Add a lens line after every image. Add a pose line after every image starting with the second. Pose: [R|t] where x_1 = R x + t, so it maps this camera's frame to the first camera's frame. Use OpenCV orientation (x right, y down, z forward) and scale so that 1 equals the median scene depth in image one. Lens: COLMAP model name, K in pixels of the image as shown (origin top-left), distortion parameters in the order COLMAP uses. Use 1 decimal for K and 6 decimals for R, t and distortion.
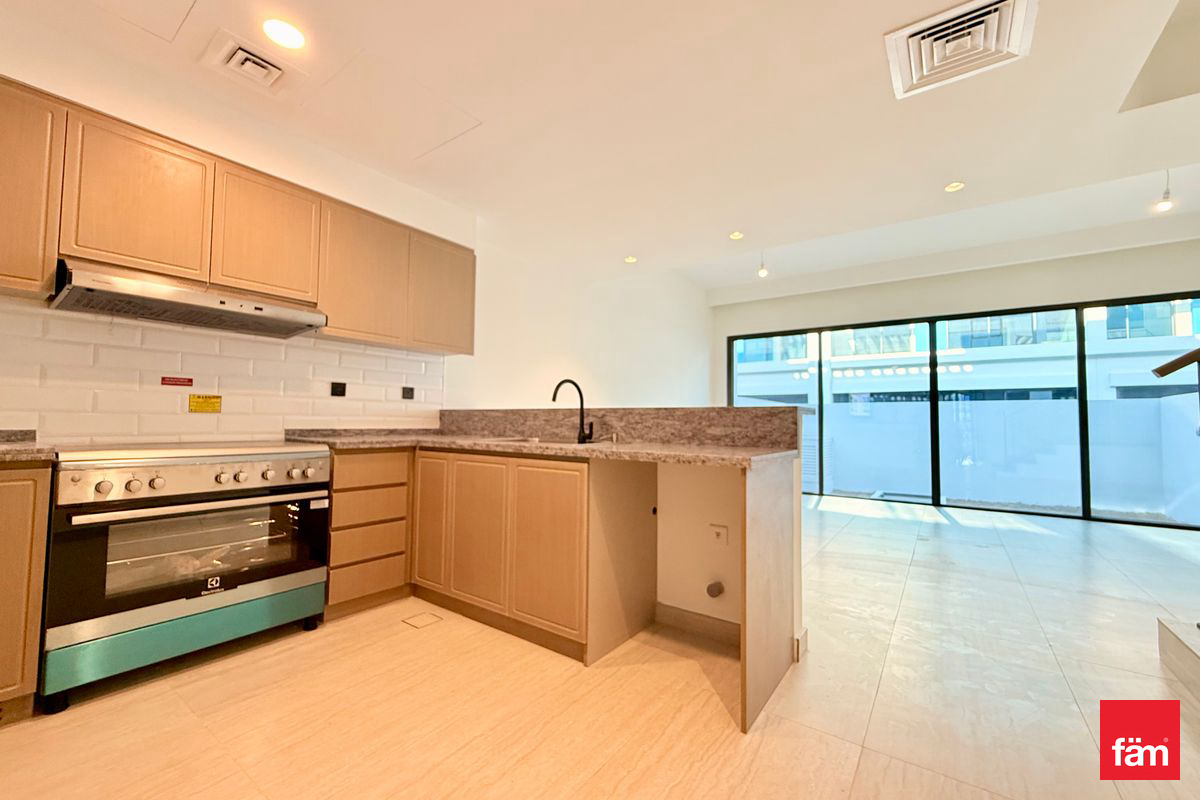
lens RADIAL K [[479.7, 0, 602.6], [0, 479.7, 399.4], [0, 0, 1]] dist [0.001568, -0.000867]
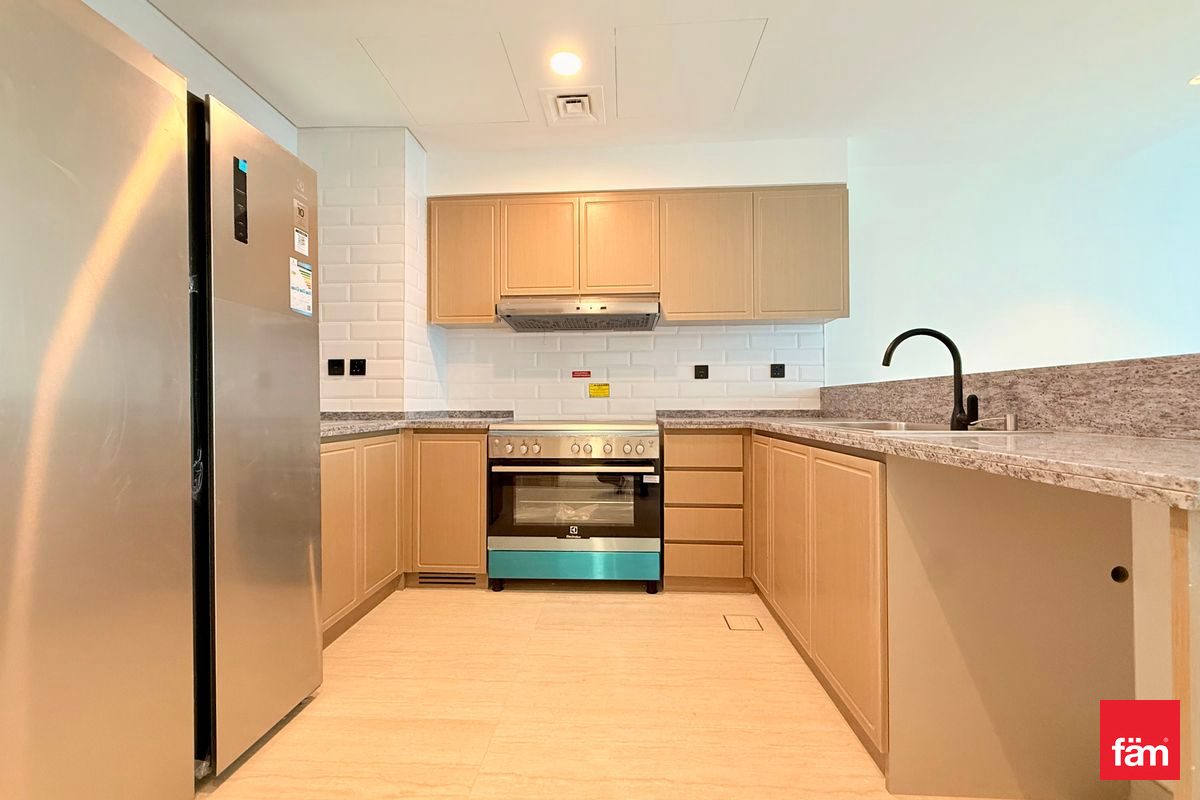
lens RADIAL K [[479.7, 0, 600.0], [0, 479.7, 401.3], [0, 0, 1]] dist [0.001568, -0.000867]
pose [[0.542194, -0.020778, -0.839996, 0.231420], [0.049847, 0.998729, 0.007470, 0.027437], [0.838774, -0.045921, 0.542540, 0.297981]]
